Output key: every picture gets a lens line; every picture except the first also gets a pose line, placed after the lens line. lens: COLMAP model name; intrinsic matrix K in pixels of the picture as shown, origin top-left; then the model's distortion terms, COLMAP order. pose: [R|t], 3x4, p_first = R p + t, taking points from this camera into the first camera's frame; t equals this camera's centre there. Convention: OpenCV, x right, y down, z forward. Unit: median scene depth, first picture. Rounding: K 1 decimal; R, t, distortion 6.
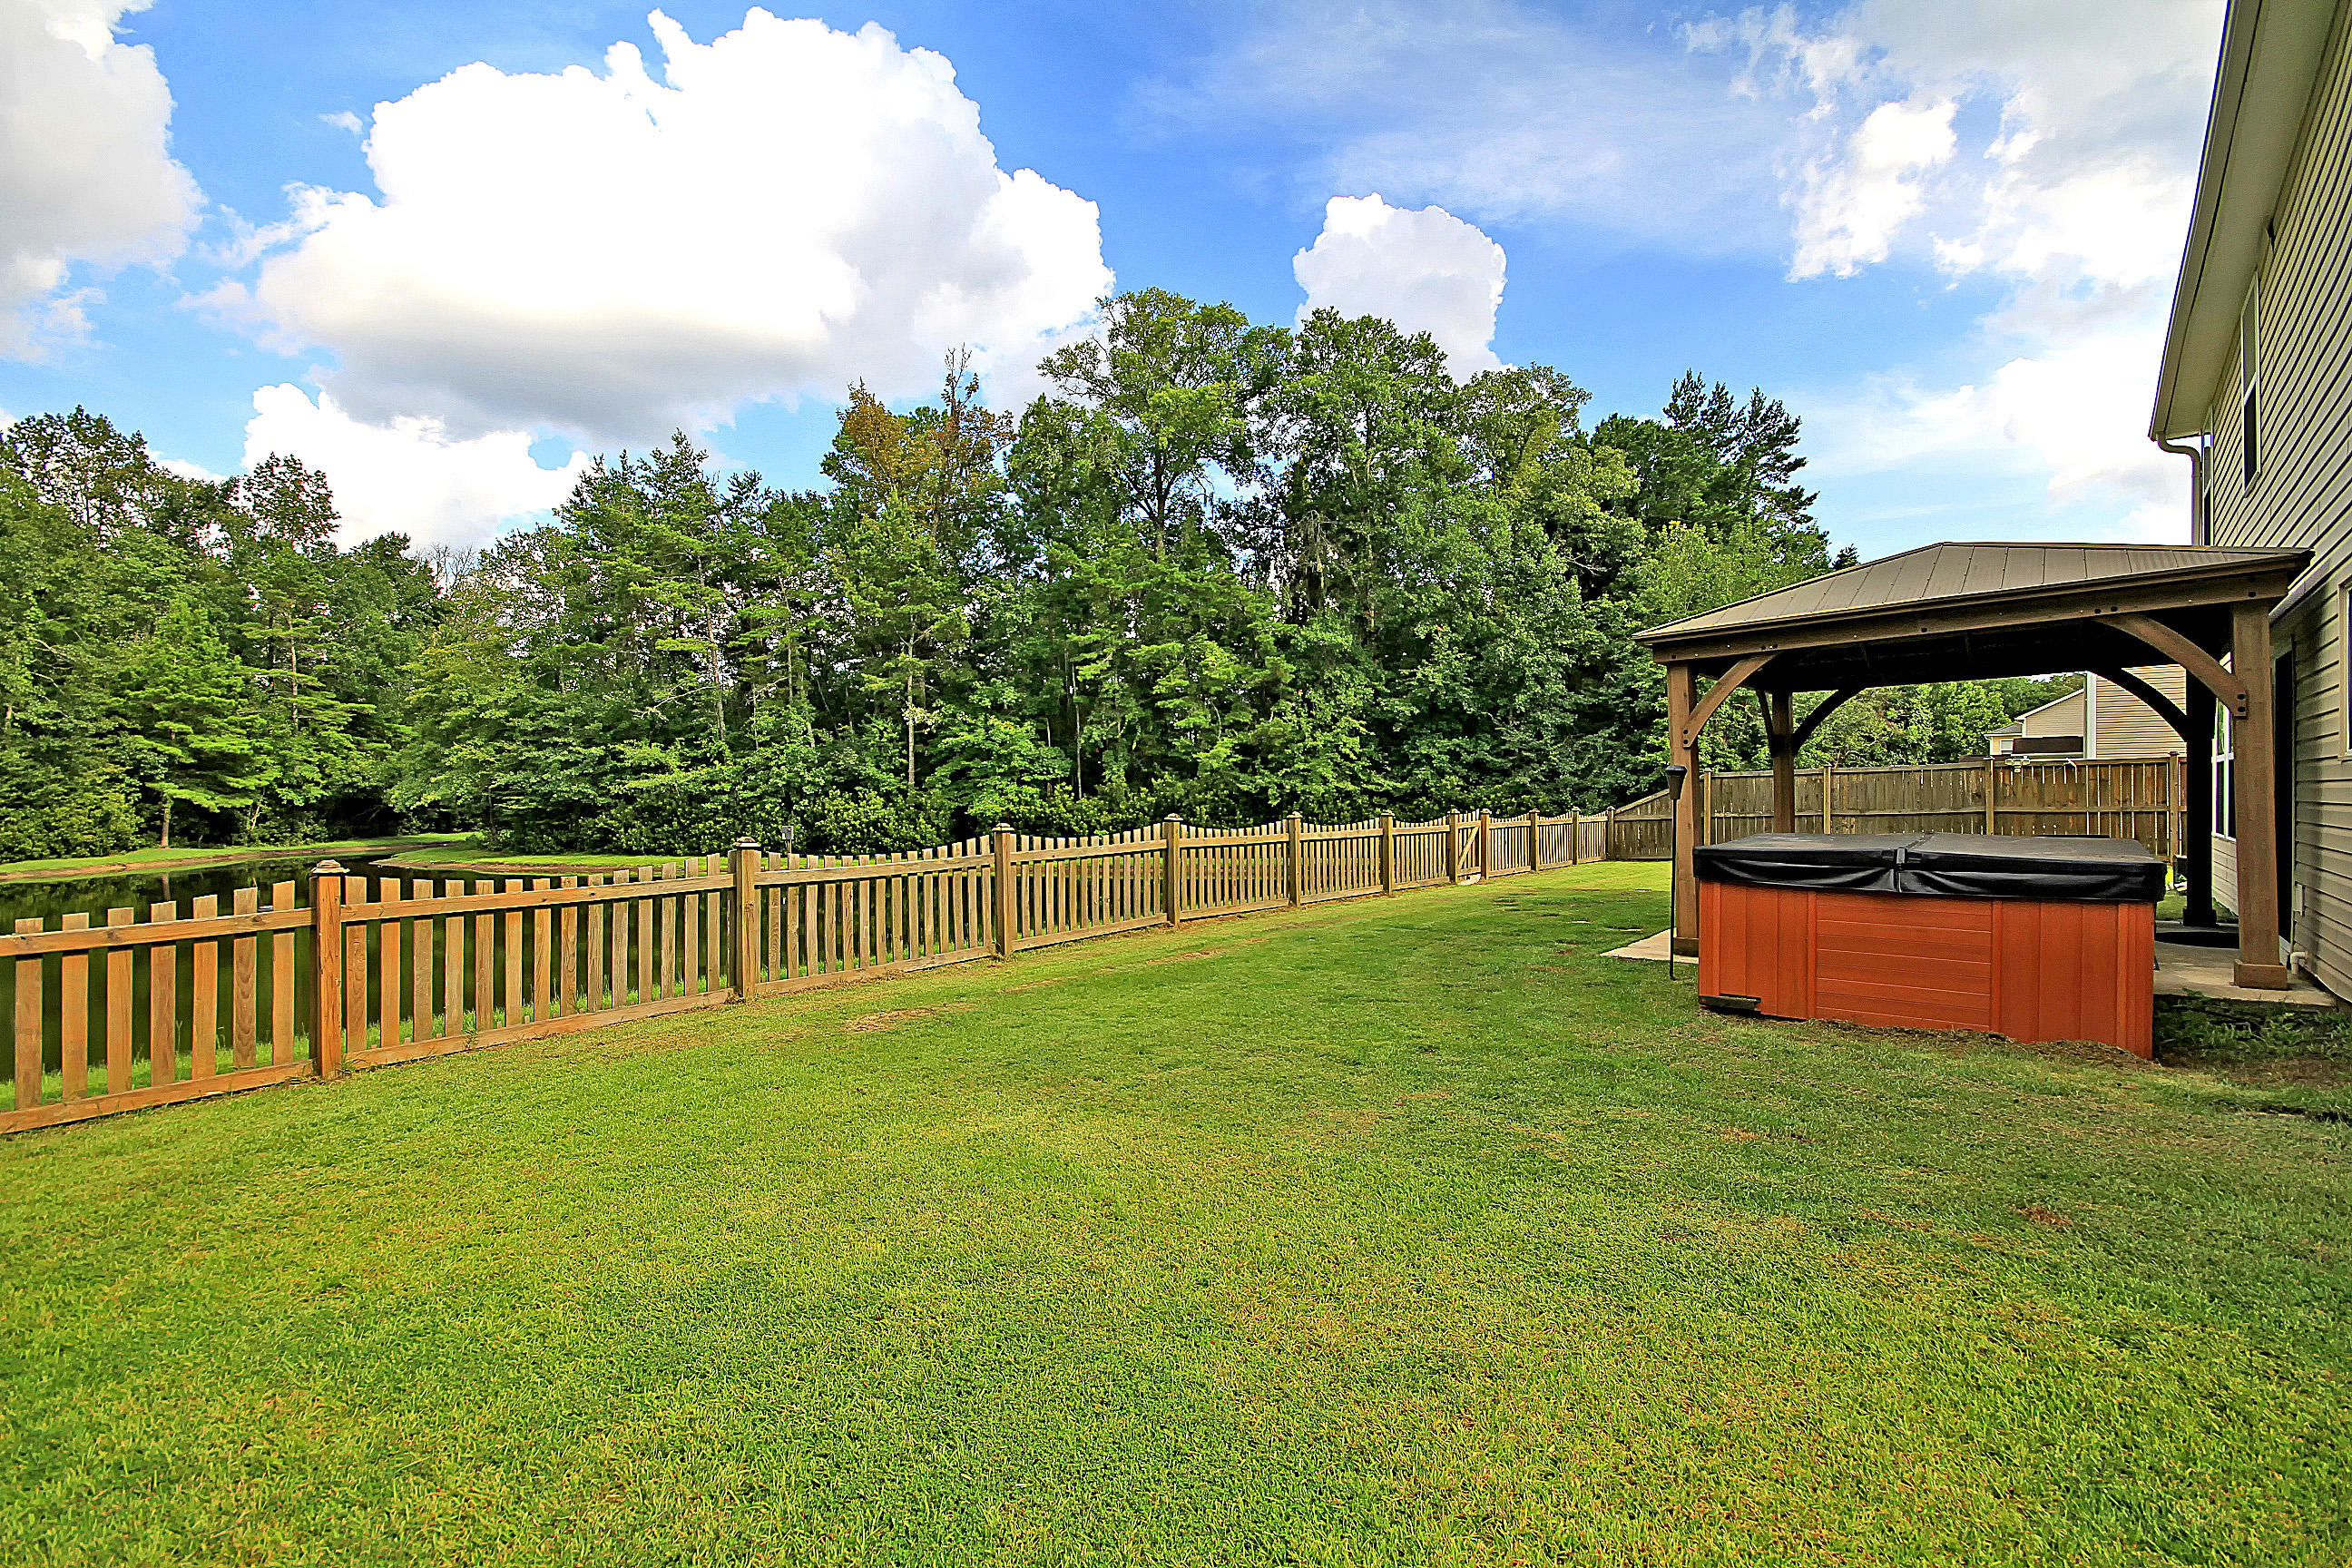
lens RADIAL K [[1097.5, 0, 1181.6], [0, 1097.5, 783.9], [0, 0, 1]] dist [-0.000331, -0.004687]
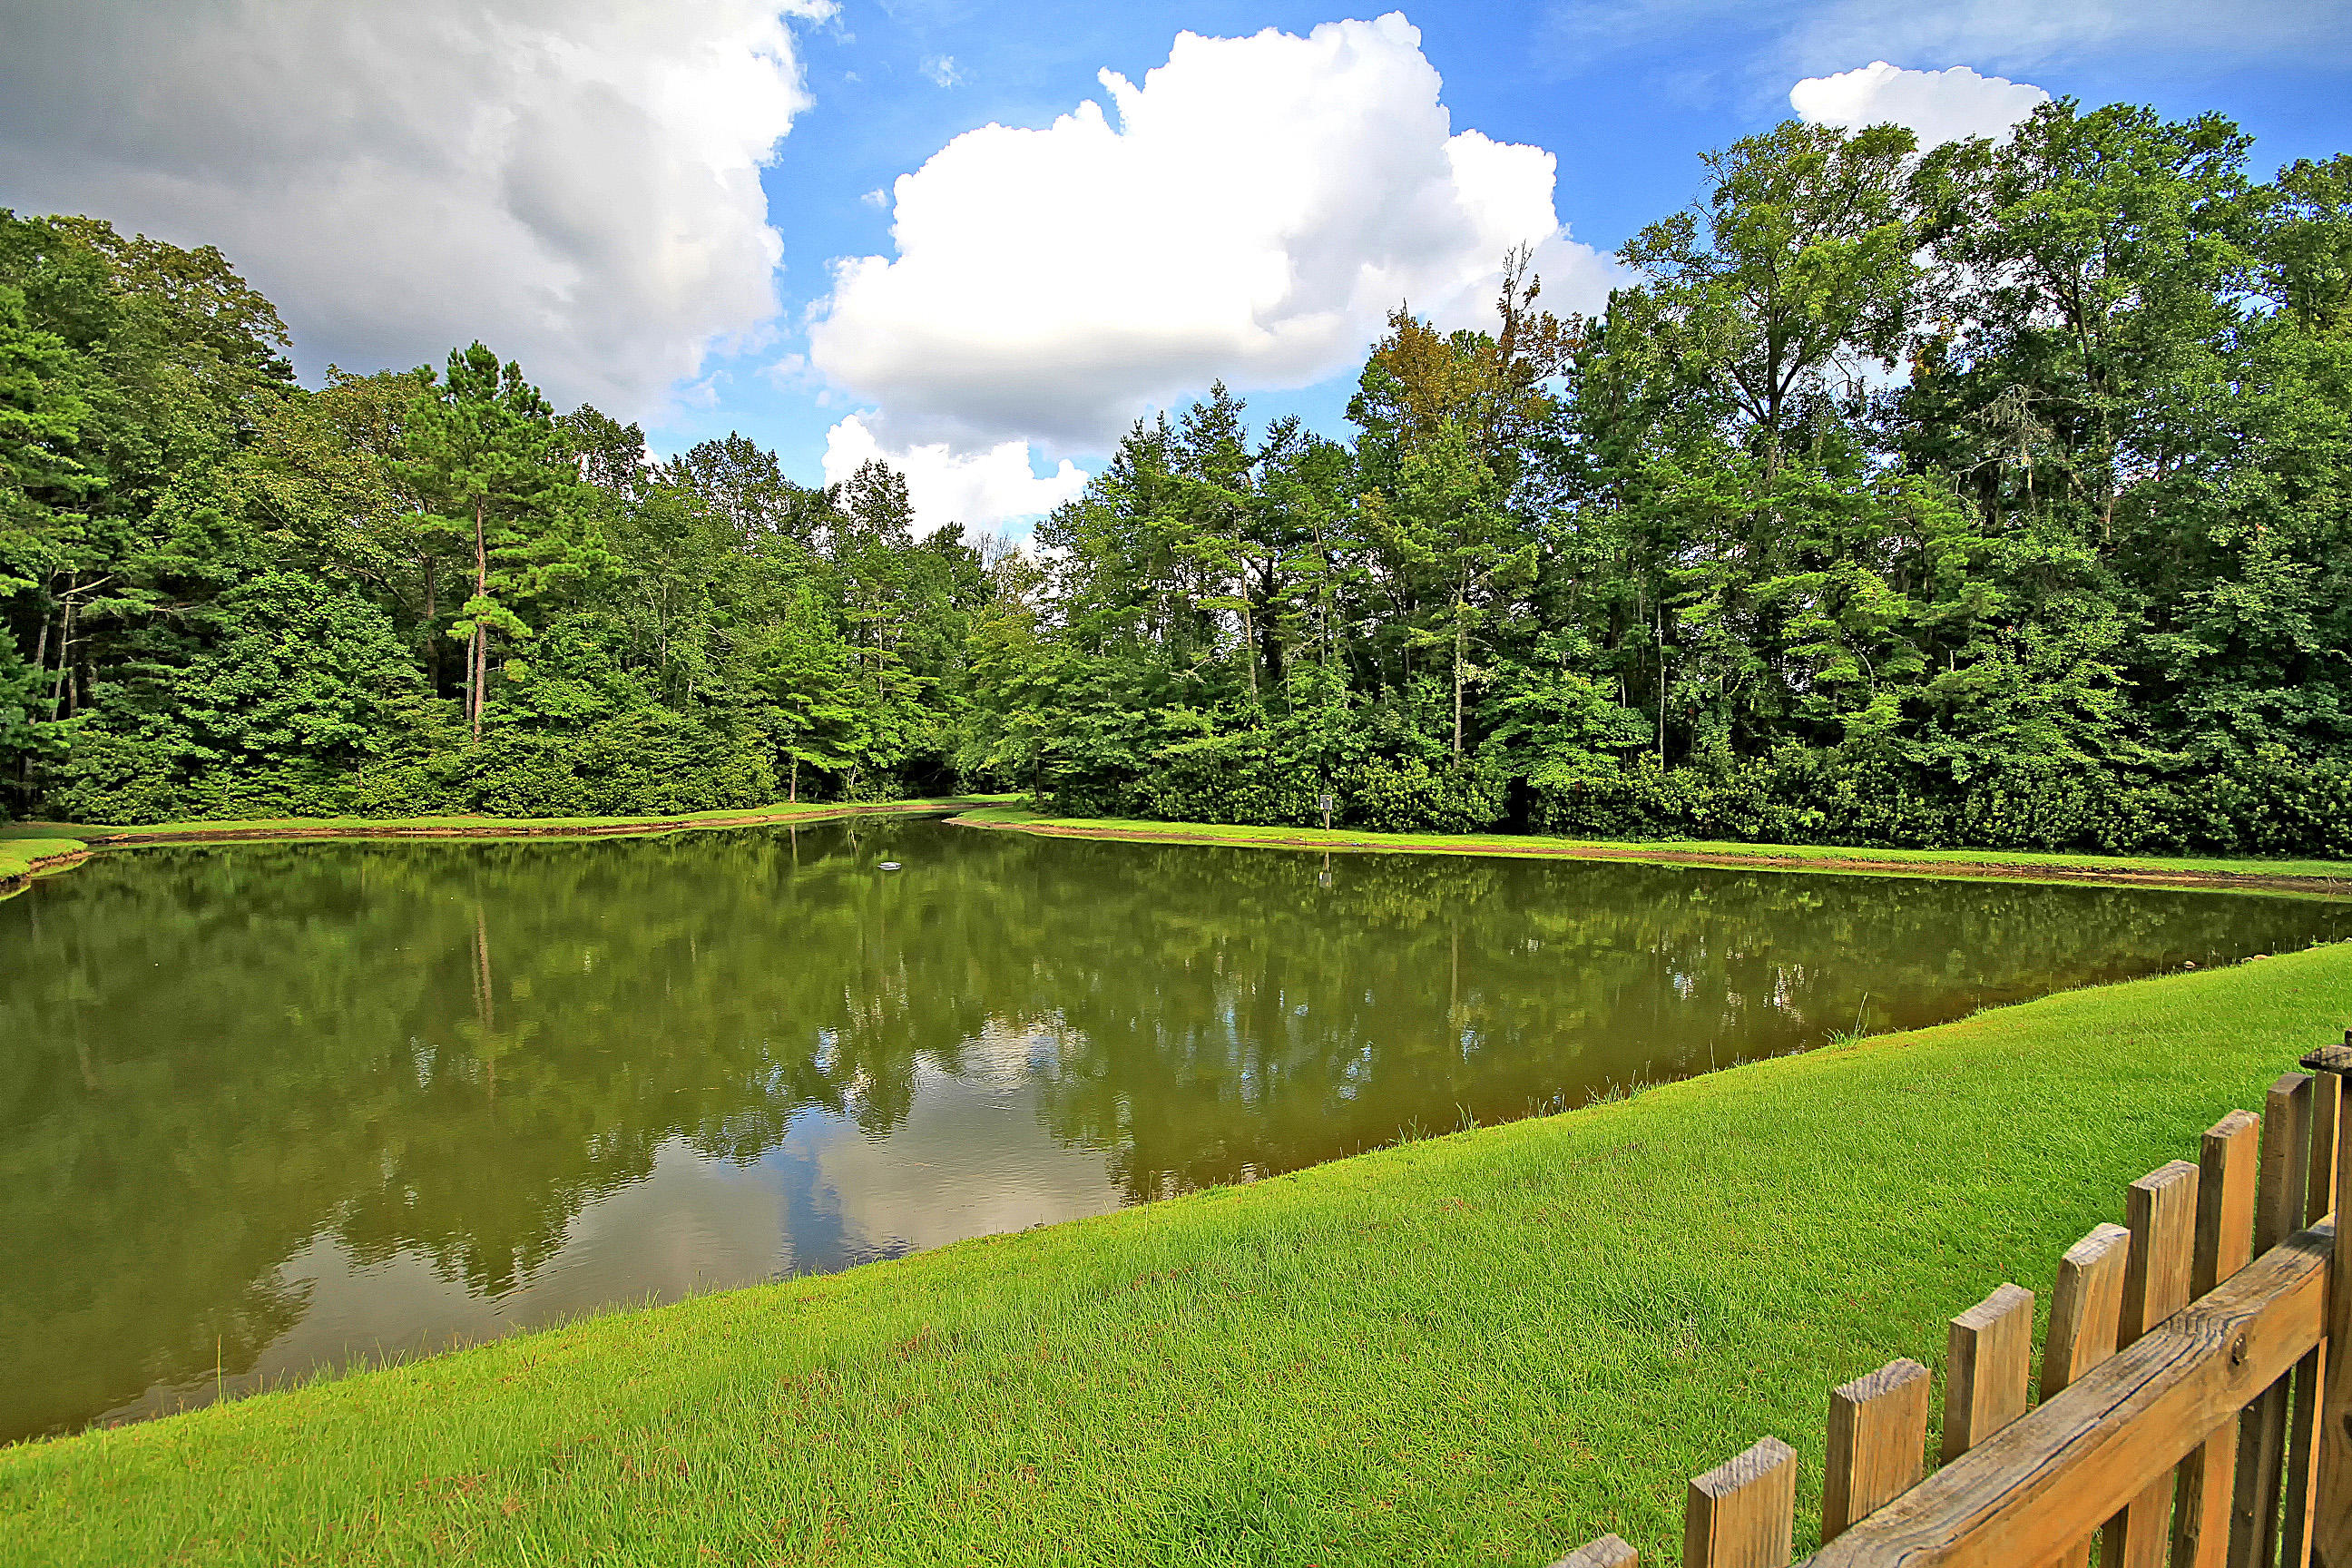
lens RADIAL K [[1097.5, 0, 1183.7], [0, 1097.5, 782.0], [0, 0, 1]] dist [-0.000331, -0.004687]
pose [[0.922496, 0.017052, -0.385630, -0.107634], [-0.007761, 0.999641, 0.025637, 0.004162], [0.385929, -0.020658, 0.922297, 0.093595]]
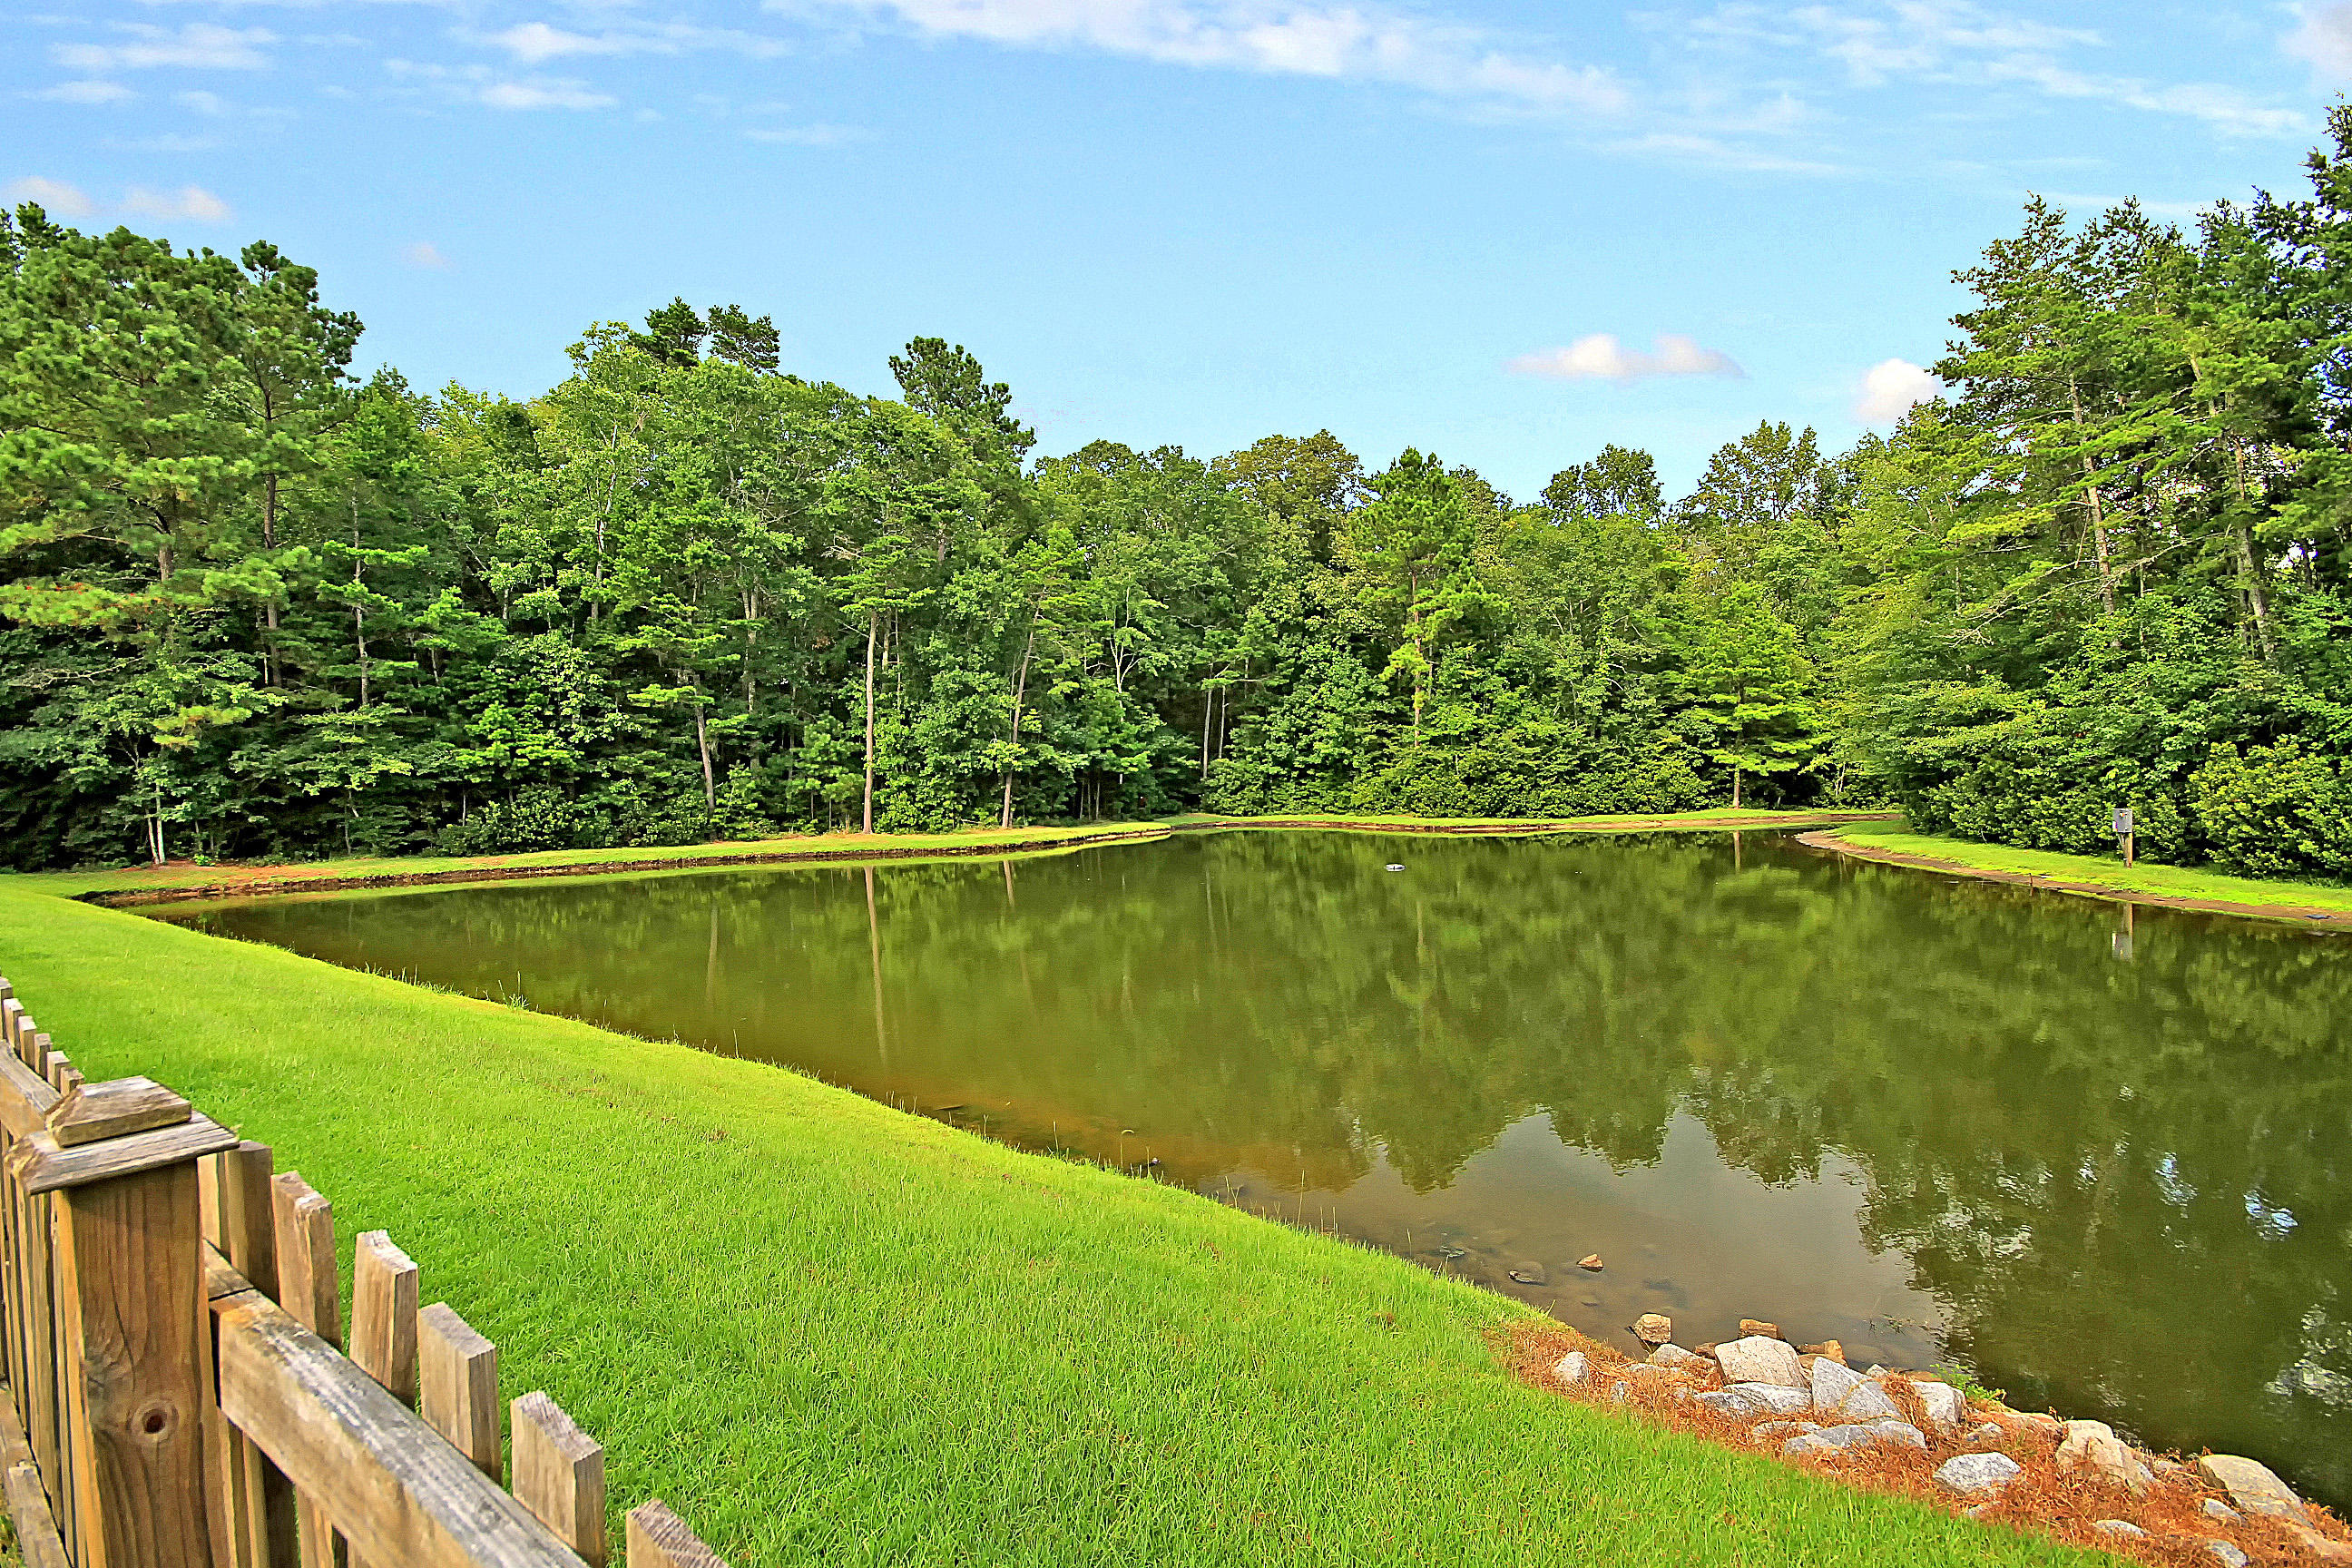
lens RADIAL K [[1097.5, 0, 1170.9], [0, 1097.5, 797.1], [0, 0, 1]] dist [-0.000331, -0.004687]
pose [[0.018518, 0.025401, -0.999506, 0.199256], [0.027366, 0.999290, 0.025903, 0.003552], [0.999454, -0.027832, 0.017810, 0.467821]]
